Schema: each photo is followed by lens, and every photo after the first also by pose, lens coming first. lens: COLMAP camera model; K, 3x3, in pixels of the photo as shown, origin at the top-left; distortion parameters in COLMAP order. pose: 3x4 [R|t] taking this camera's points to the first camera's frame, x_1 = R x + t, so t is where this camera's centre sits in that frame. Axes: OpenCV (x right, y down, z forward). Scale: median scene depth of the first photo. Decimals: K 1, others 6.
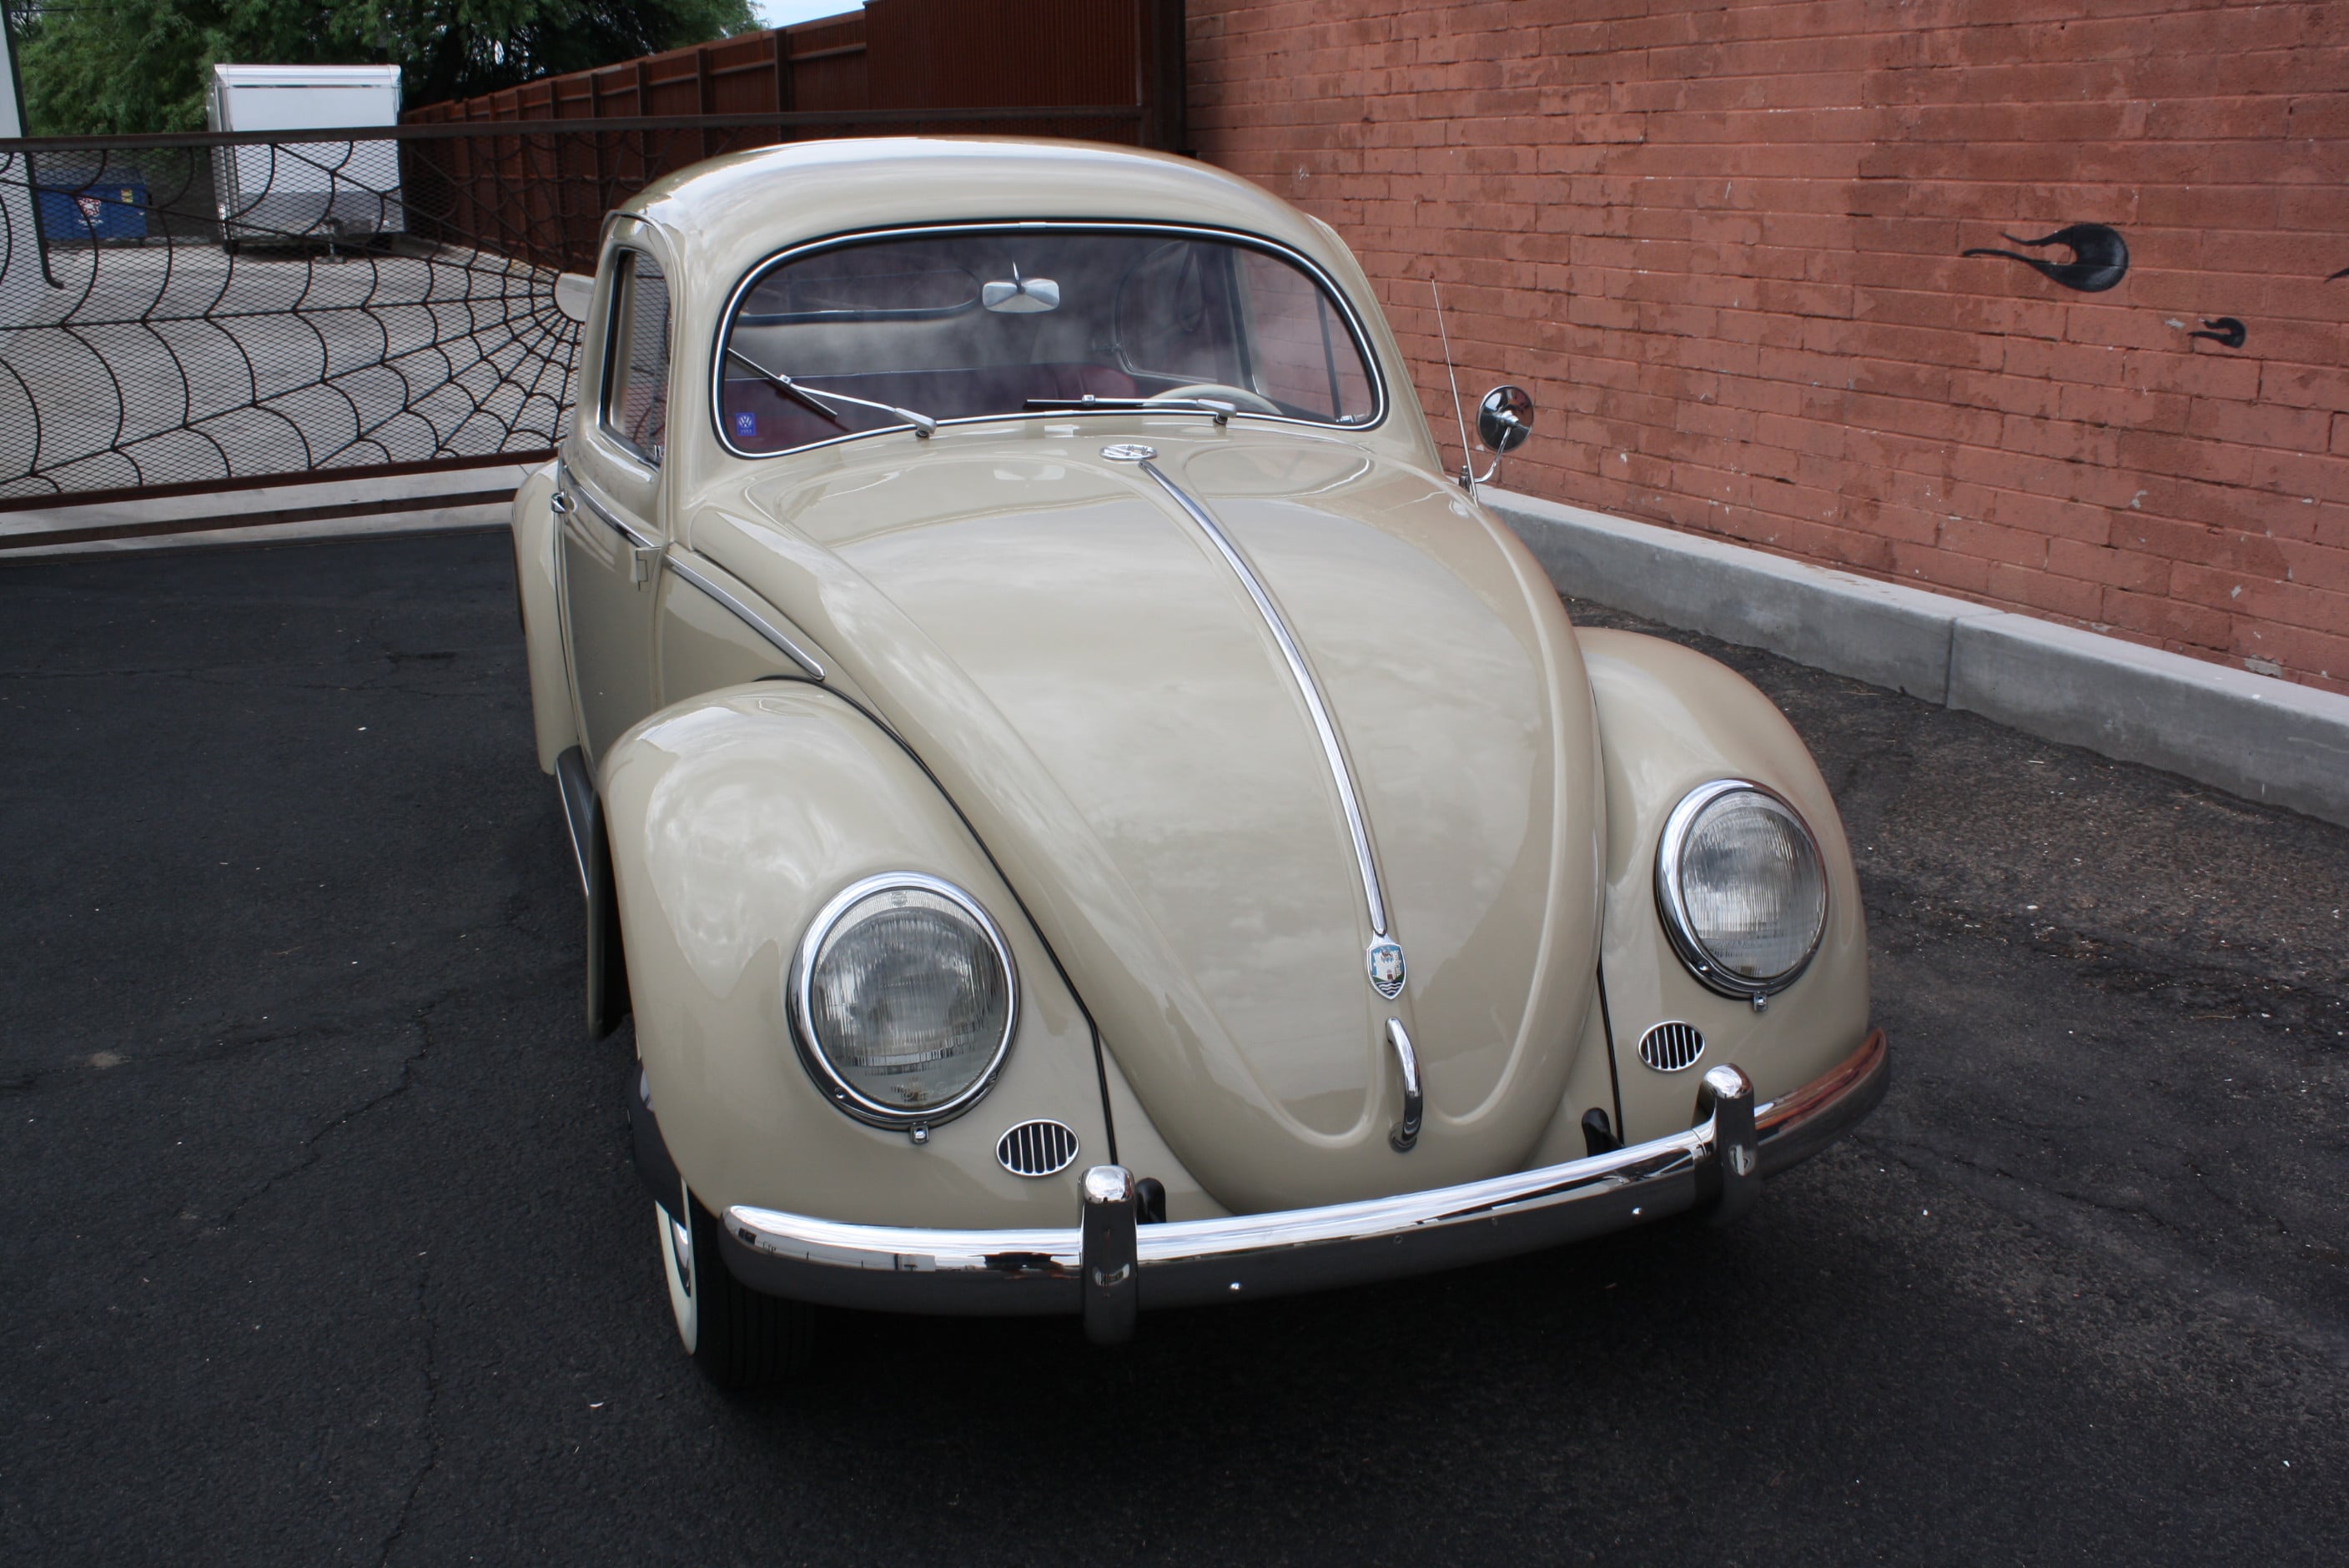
lens RADIAL K [[2142.0, 0, 1198.0], [0, 2142.0, 766.6], [0, 0, 1]] dist [-0.152312, 0.147327]
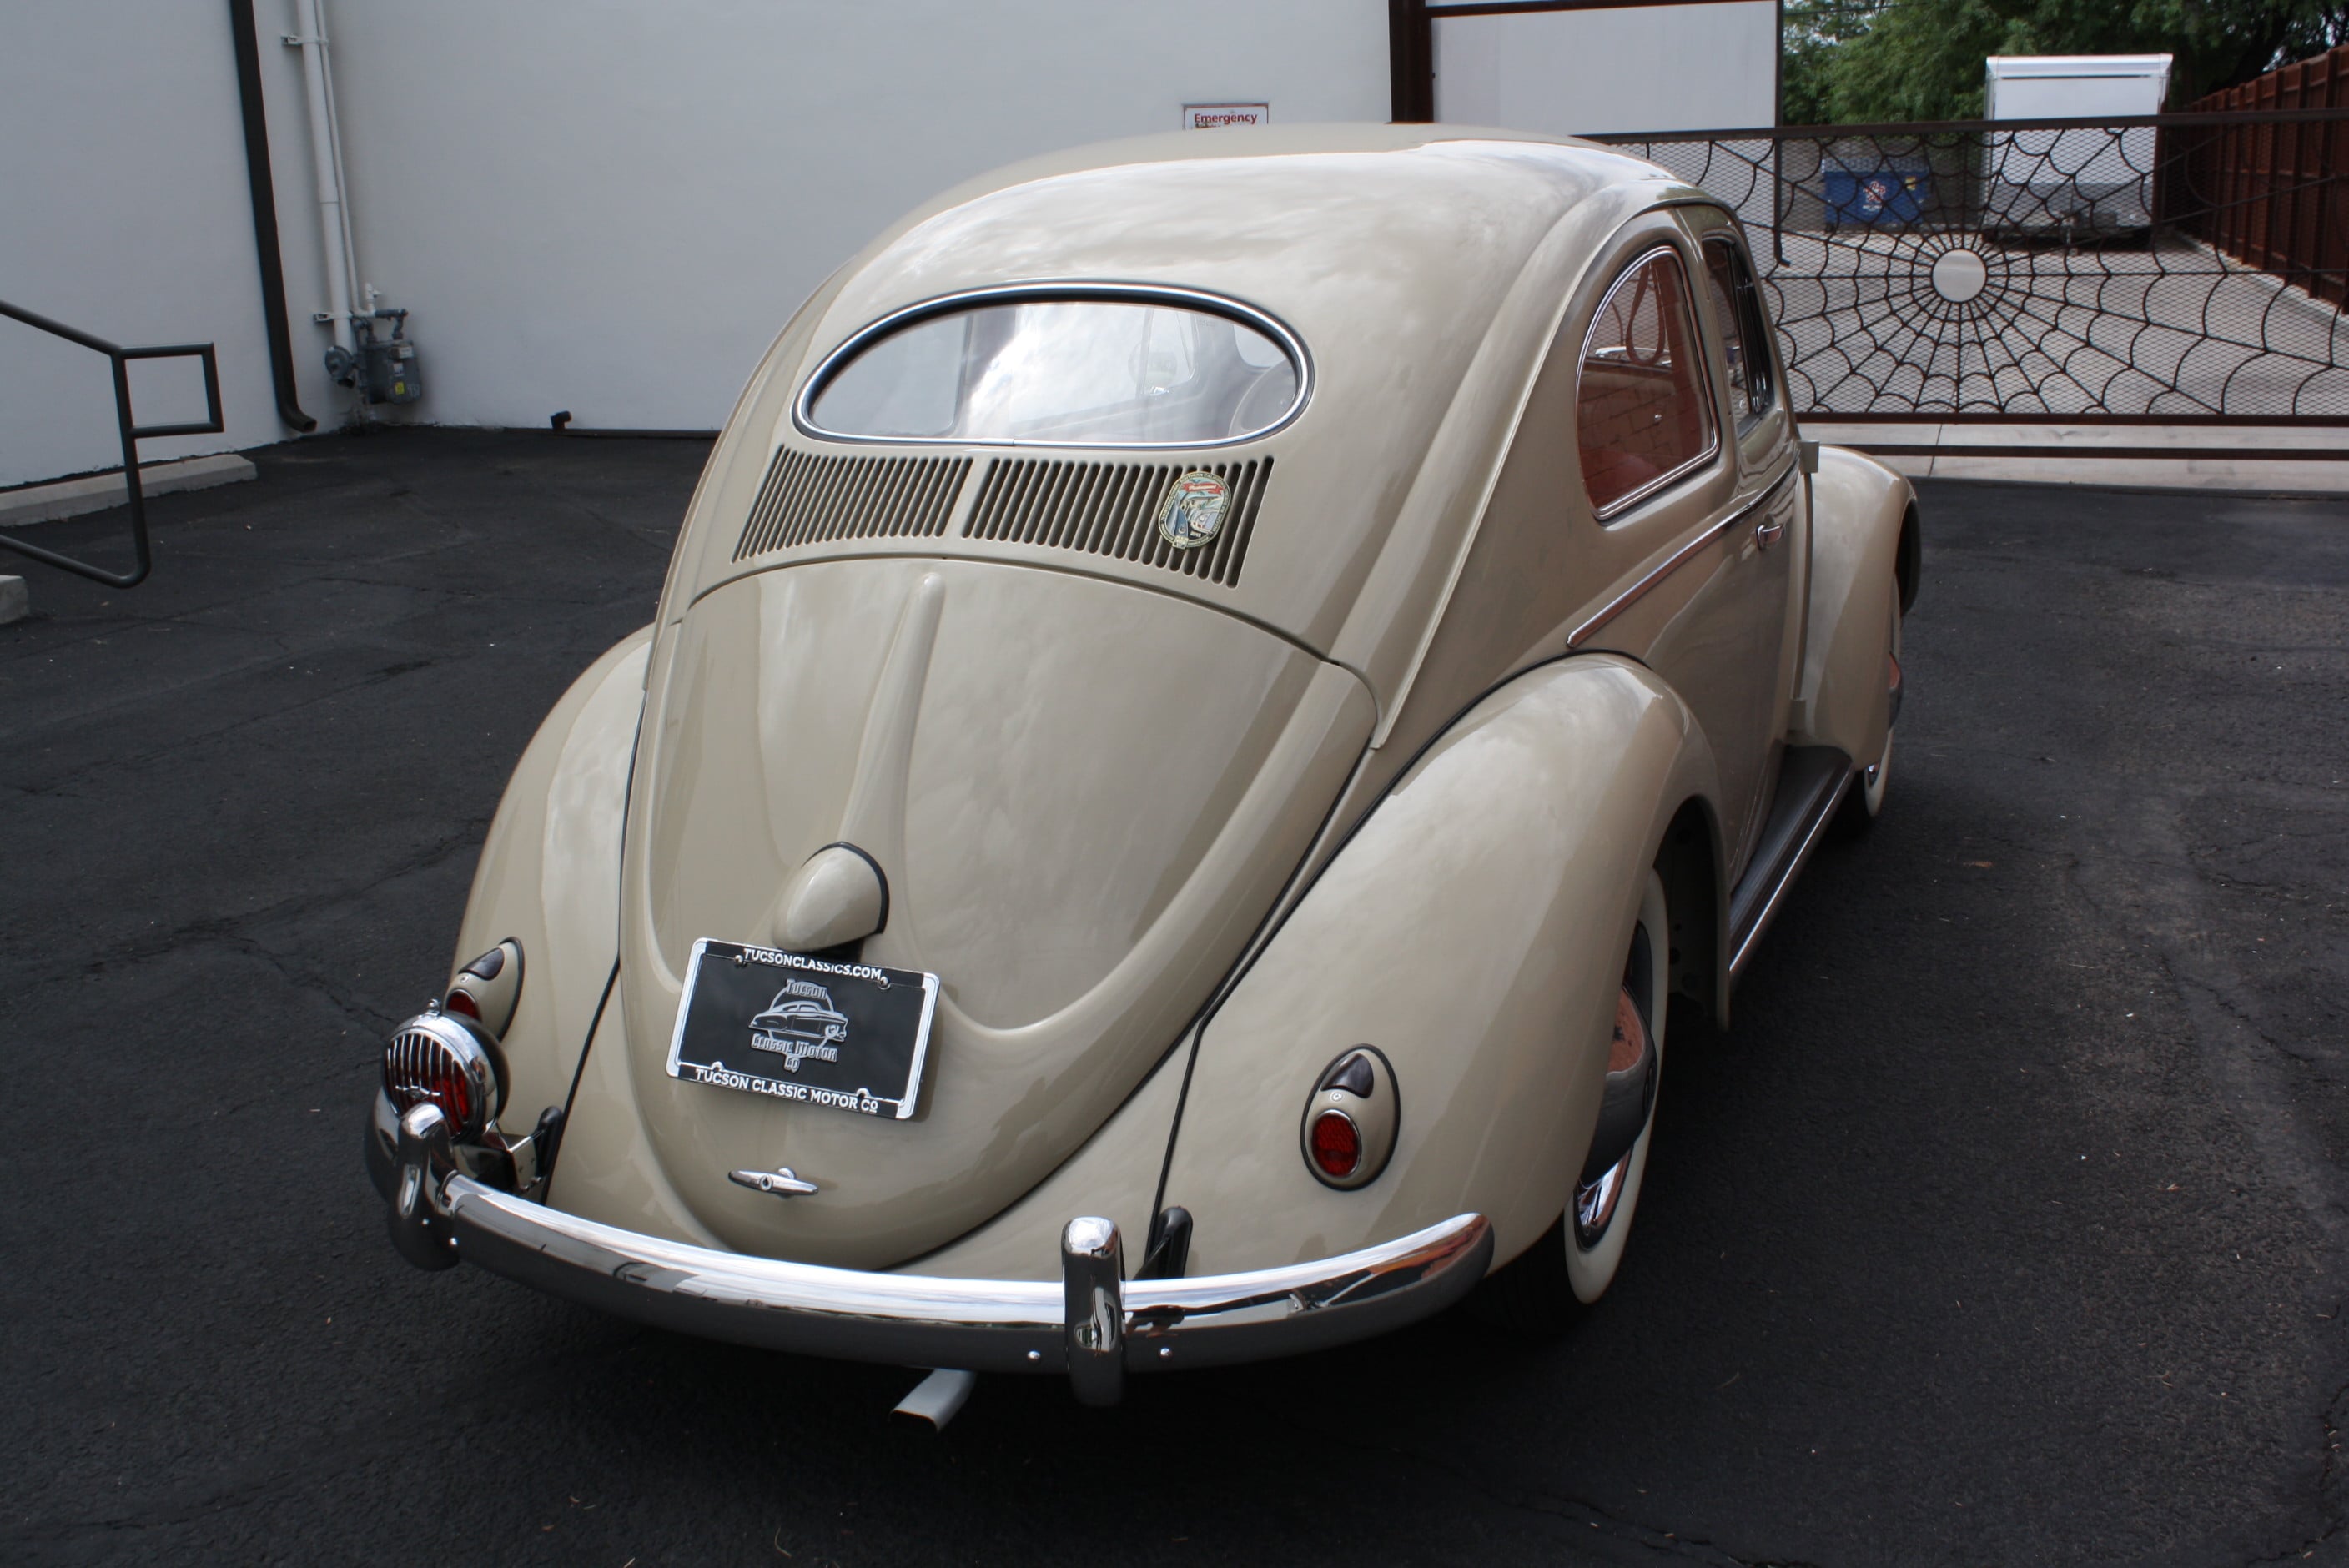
lens RADIAL K [[2306.1, 0, 1205.1], [0, 2306.1, 777.9], [0, 0, 1]] dist [-0.150432, 0.171957]
pose [[0.697998, 0.170714, -0.695453, 0.422437], [-0.178268, 0.982018, 0.062137, 0.045310], [0.693555, 0.080605, 0.715880, -0.157098]]
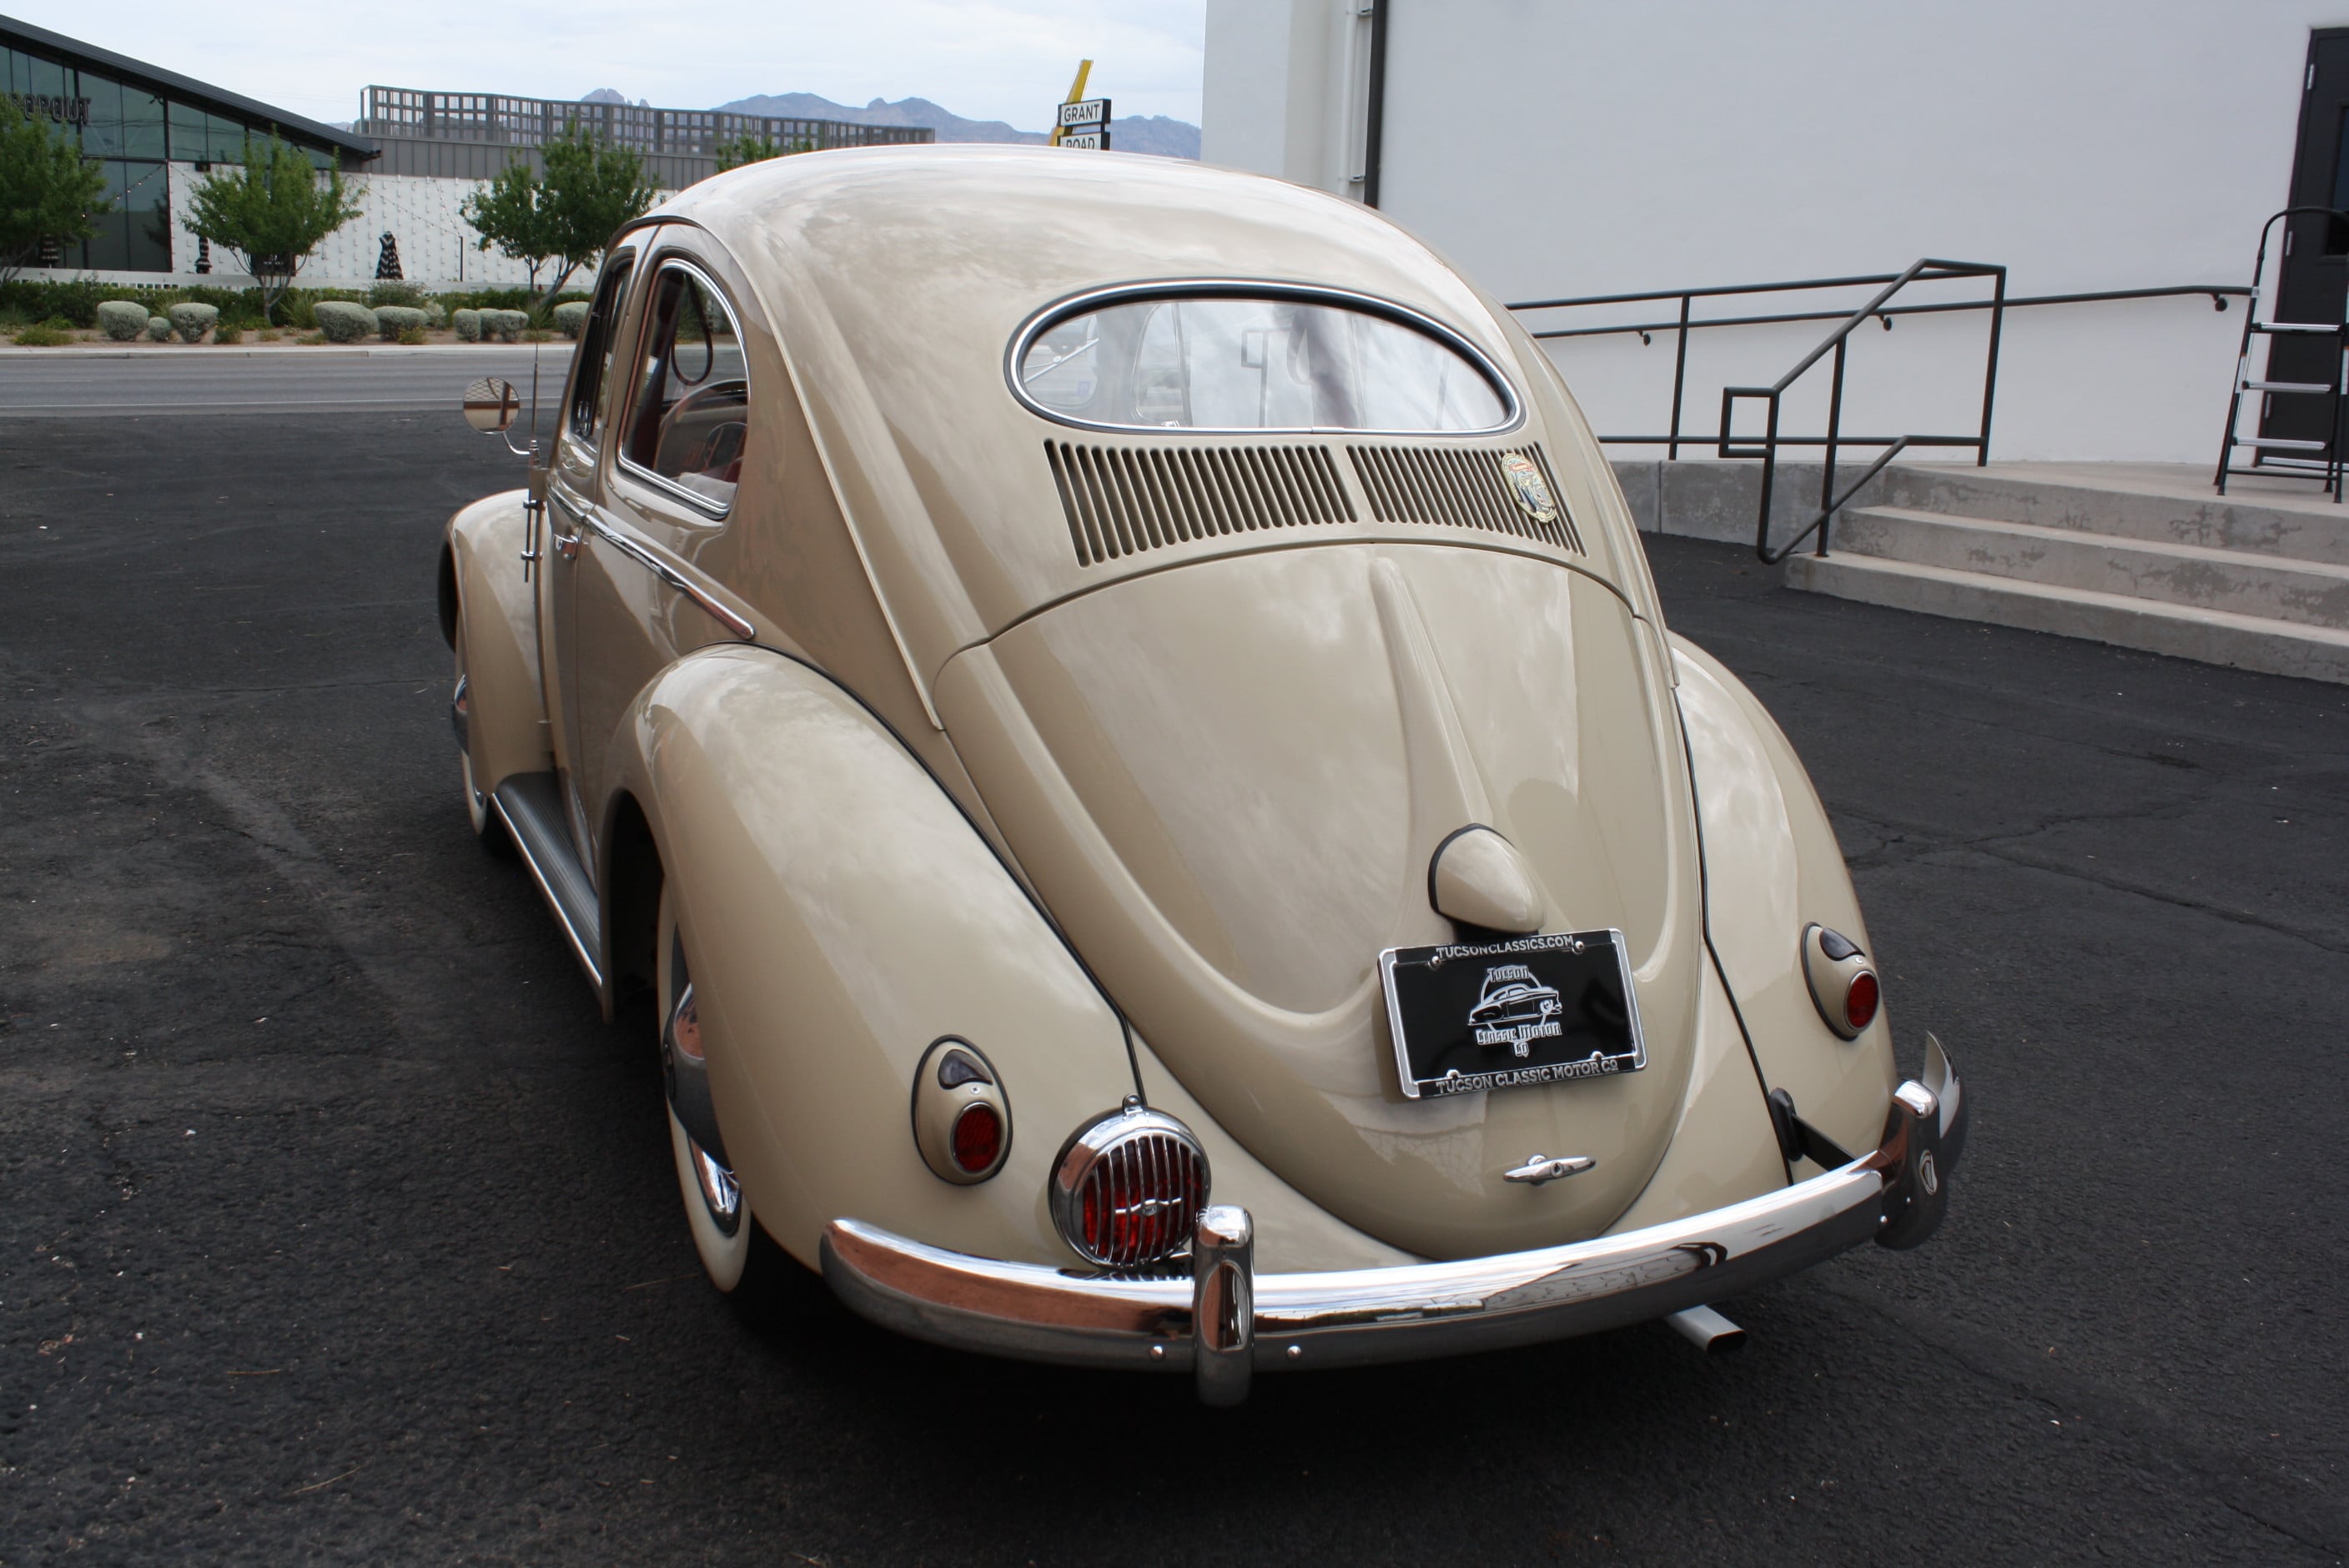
lens RADIAL K [[2117.5, 0, 1206.0], [0, 2117.5, 766.0], [0, 0, 1]] dist [-0.157710, 0.153166]
pose [[-0.995482, -0.008015, -0.094610, -0.082001], [-0.051617, 0.882011, 0.468394, -0.308728], [0.079693, 0.471161, -0.878440, 1.205229]]
